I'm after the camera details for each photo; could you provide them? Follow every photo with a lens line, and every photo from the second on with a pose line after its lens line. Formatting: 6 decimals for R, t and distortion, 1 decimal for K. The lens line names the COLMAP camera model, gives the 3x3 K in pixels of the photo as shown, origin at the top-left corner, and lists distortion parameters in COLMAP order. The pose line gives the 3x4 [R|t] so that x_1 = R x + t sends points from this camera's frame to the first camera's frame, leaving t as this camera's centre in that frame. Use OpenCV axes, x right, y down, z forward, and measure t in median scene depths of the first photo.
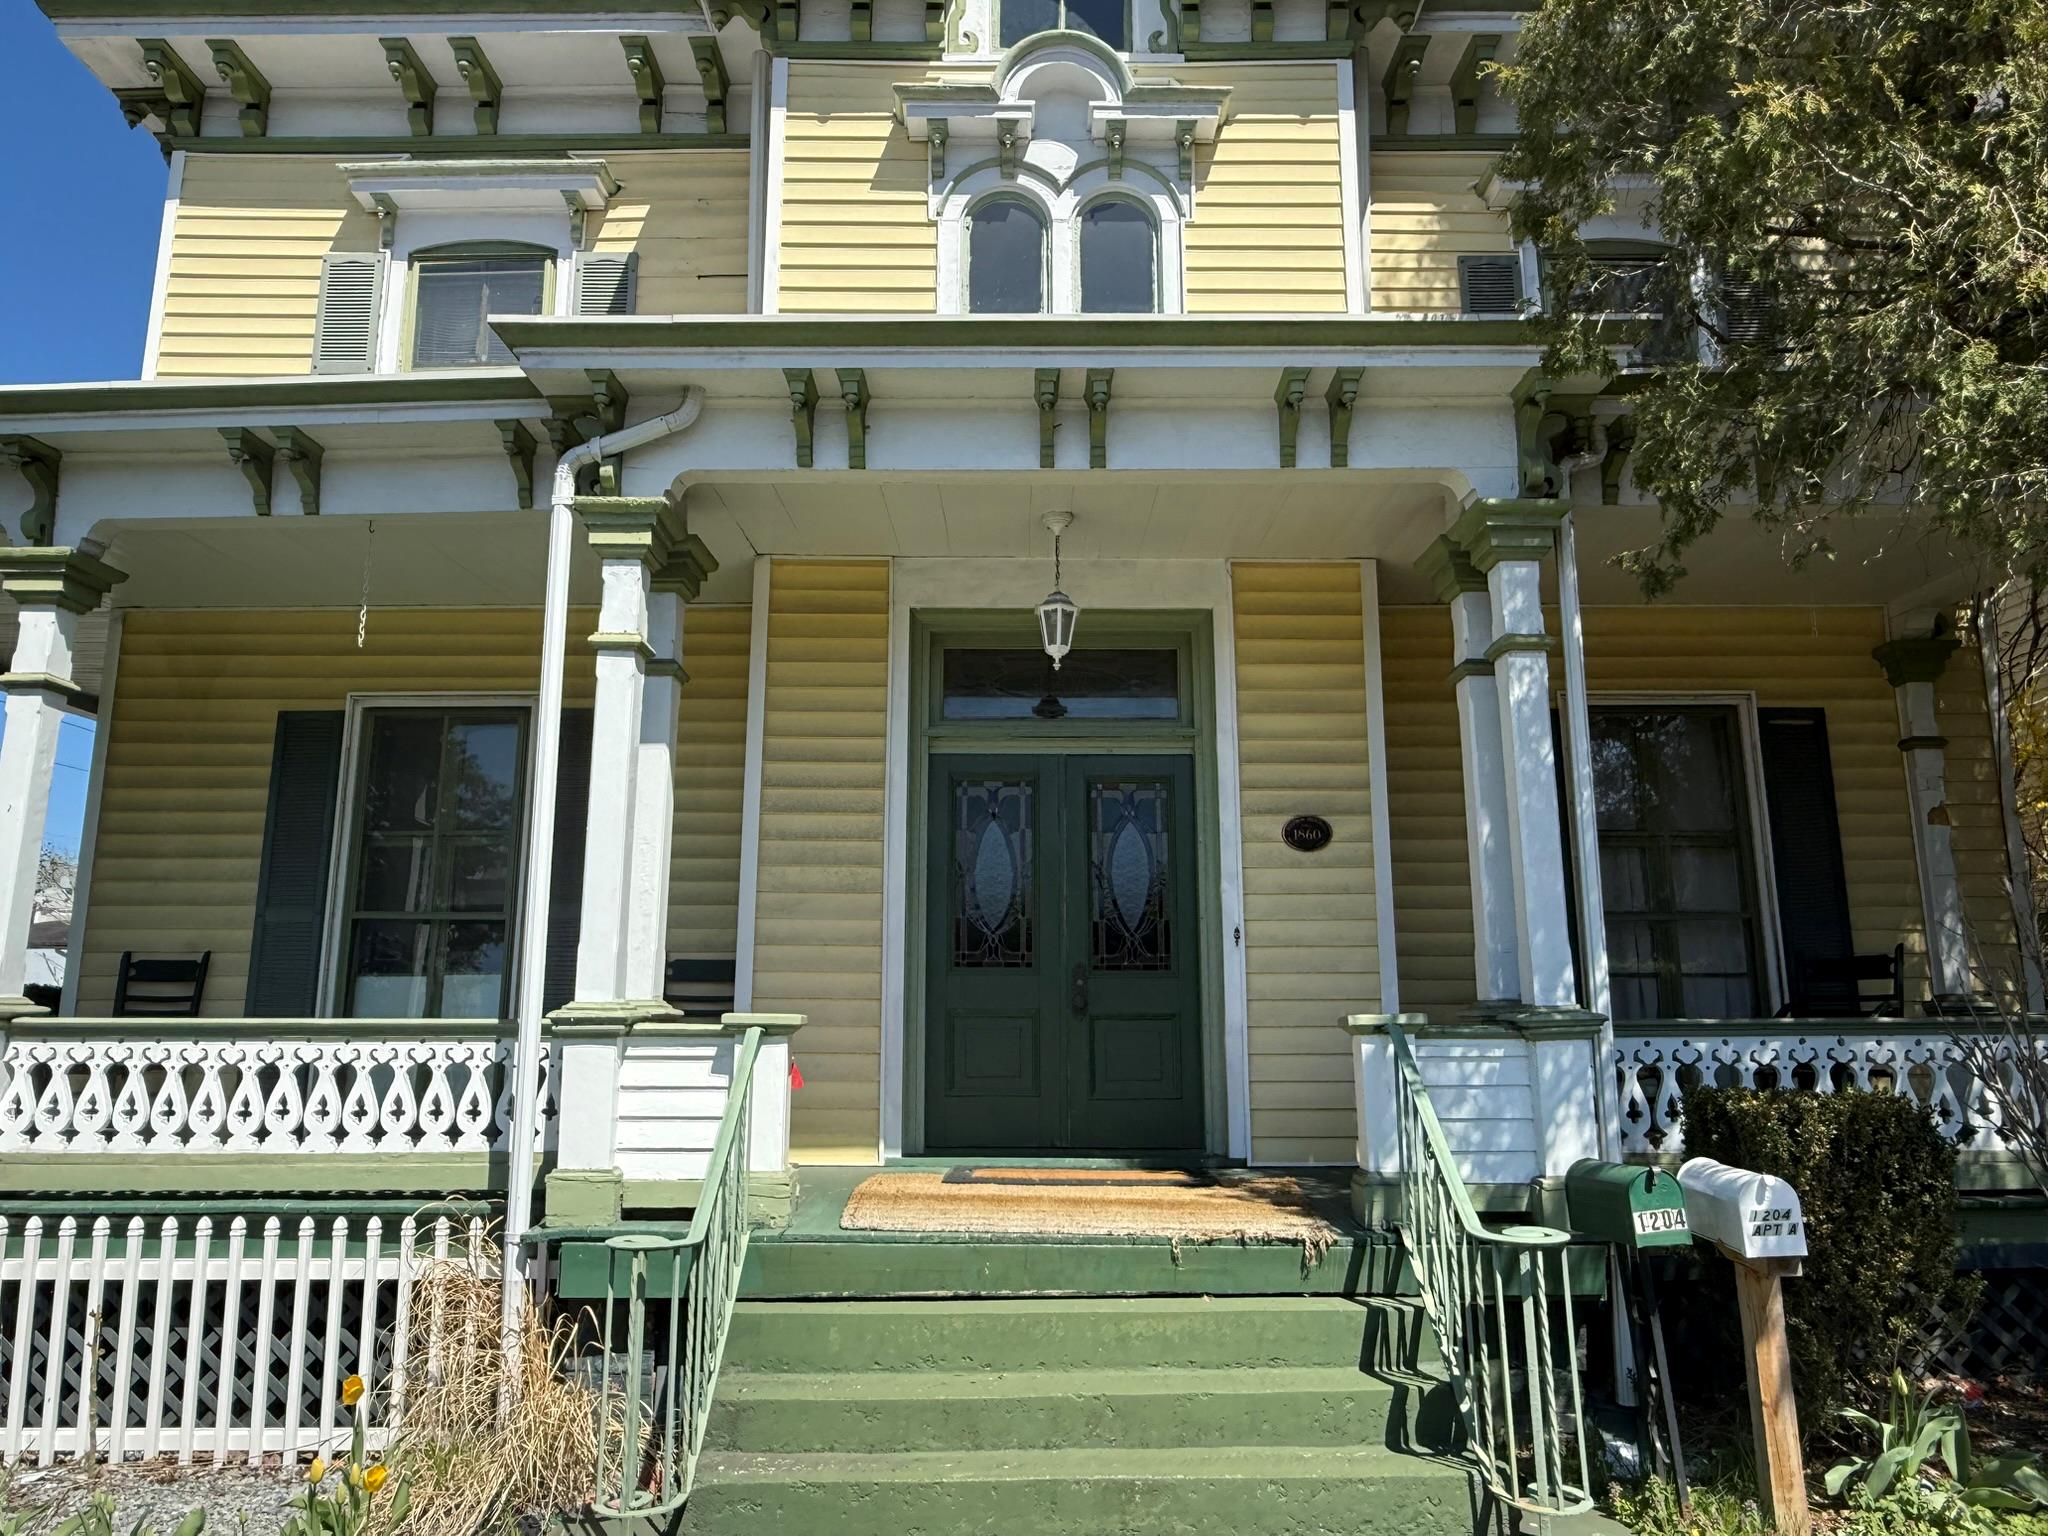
lens RADIAL K [[1331.5, 0, 1023.1], [0, 1331.5, 777.4], [0, 0, 1]] dist [-0.009820, 0.000466]
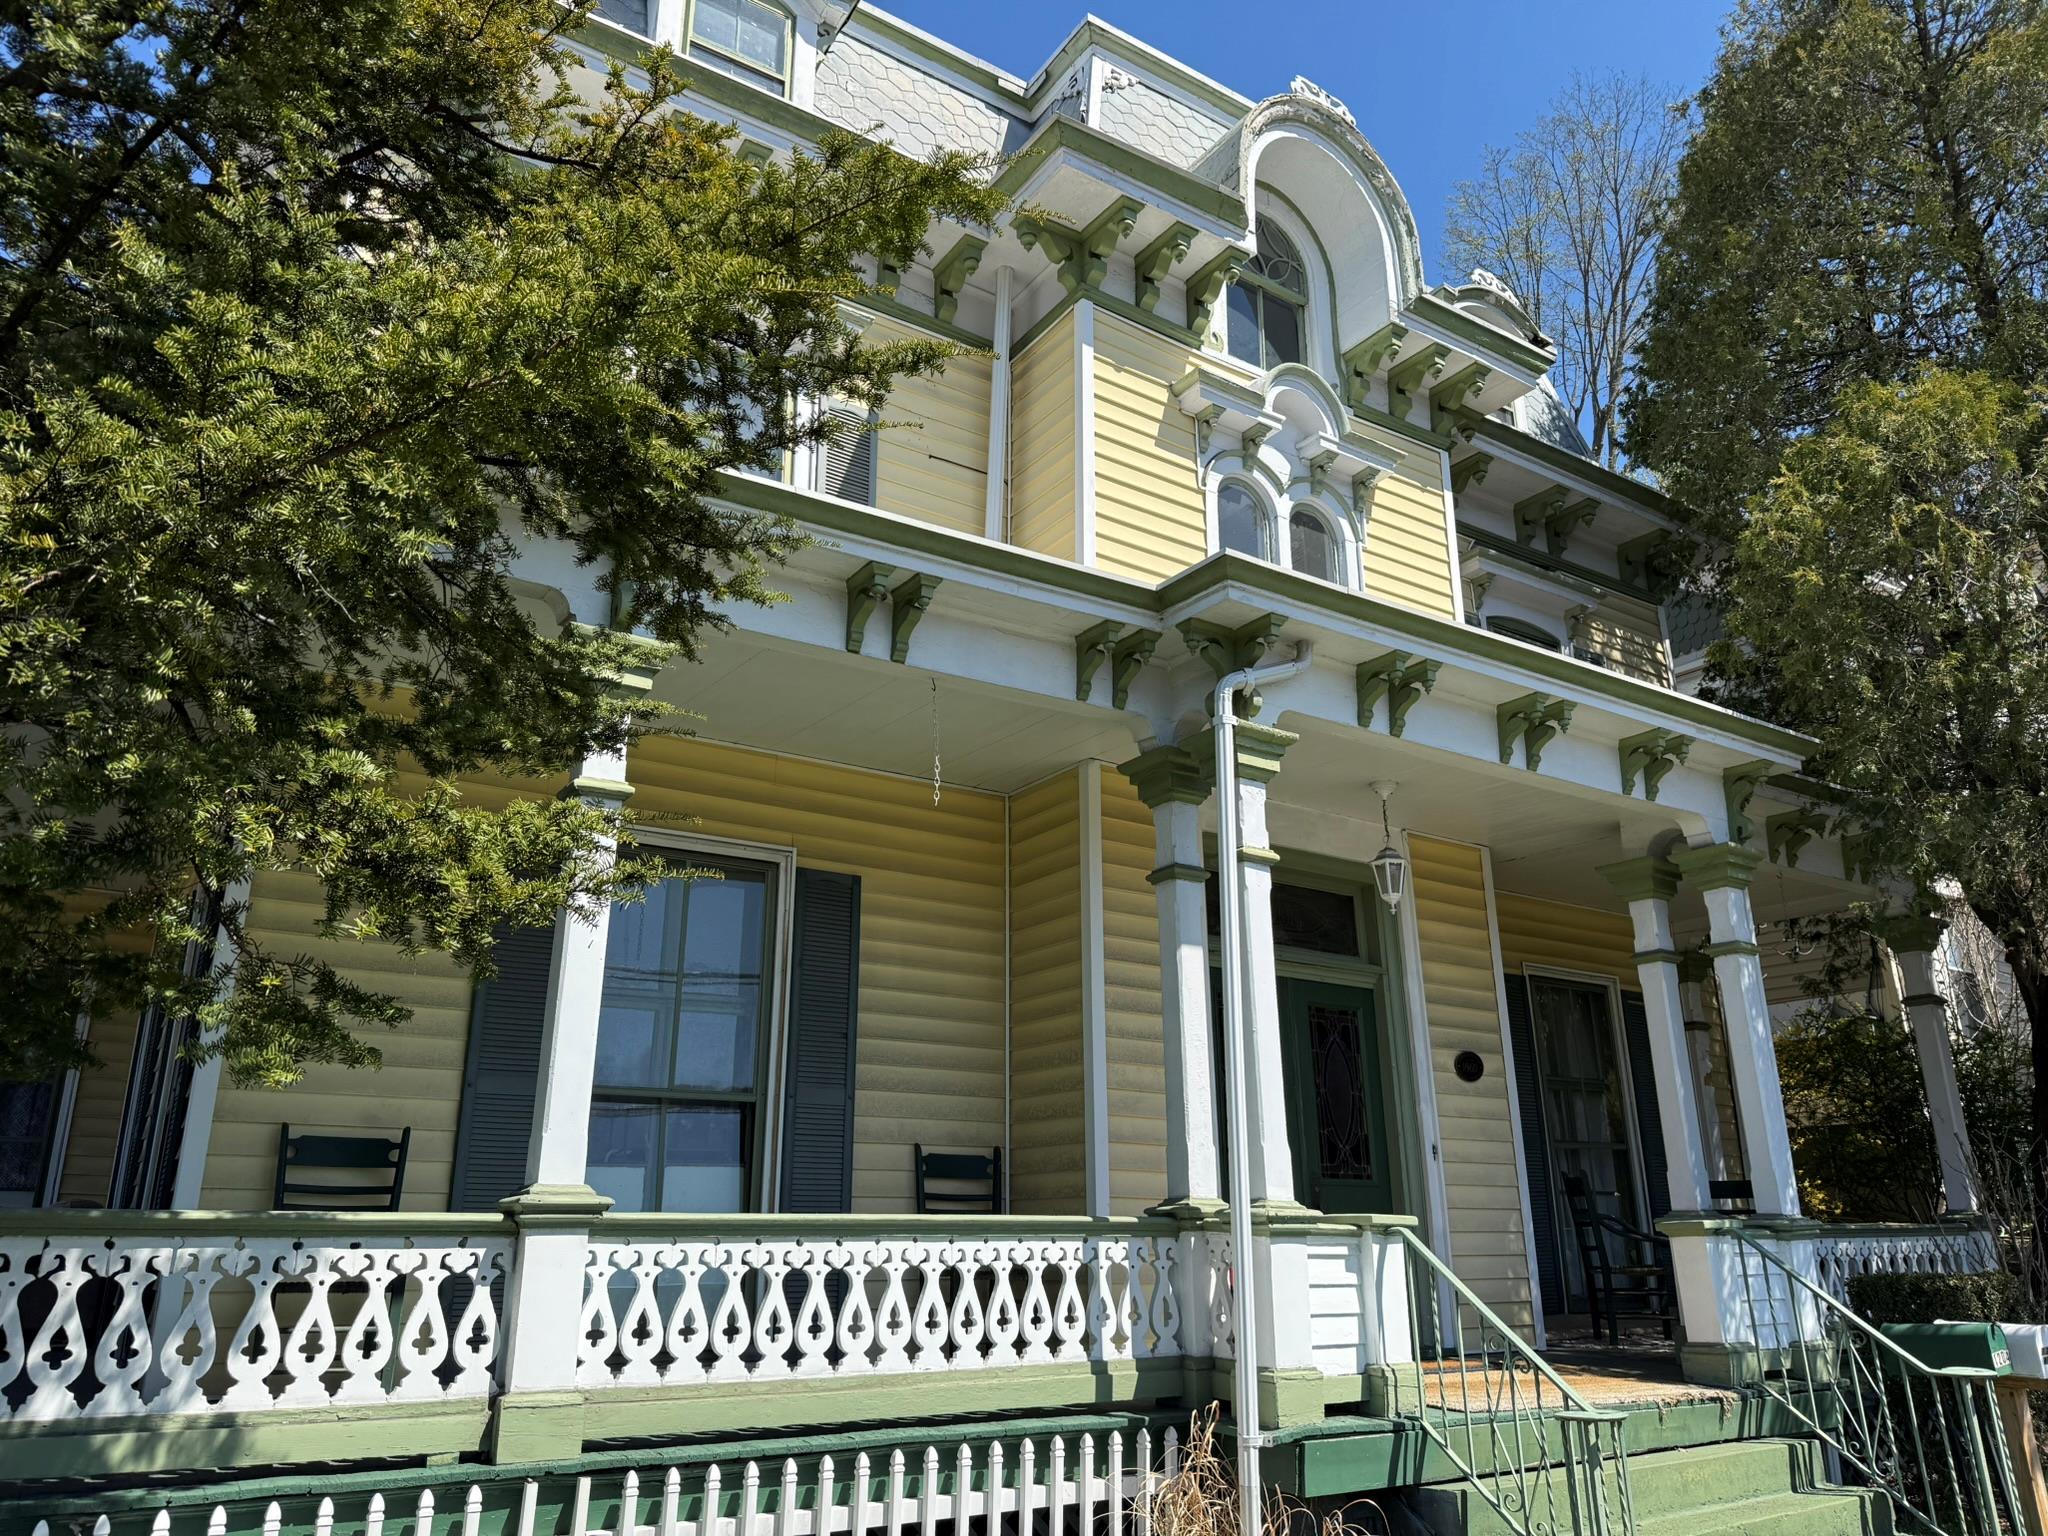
lens RADIAL K [[1419.1, 0, 1016.8], [0, 1419.1, 759.6], [0, 0, 1]] dist [0.003169, -0.012770]
pose [[0.841397, 0.173790, 0.511712, -0.979917], [-0.099654, 0.980538, -0.169157, 0.032030], [-0.531151, 0.091334, 0.842340, 0.115115]]
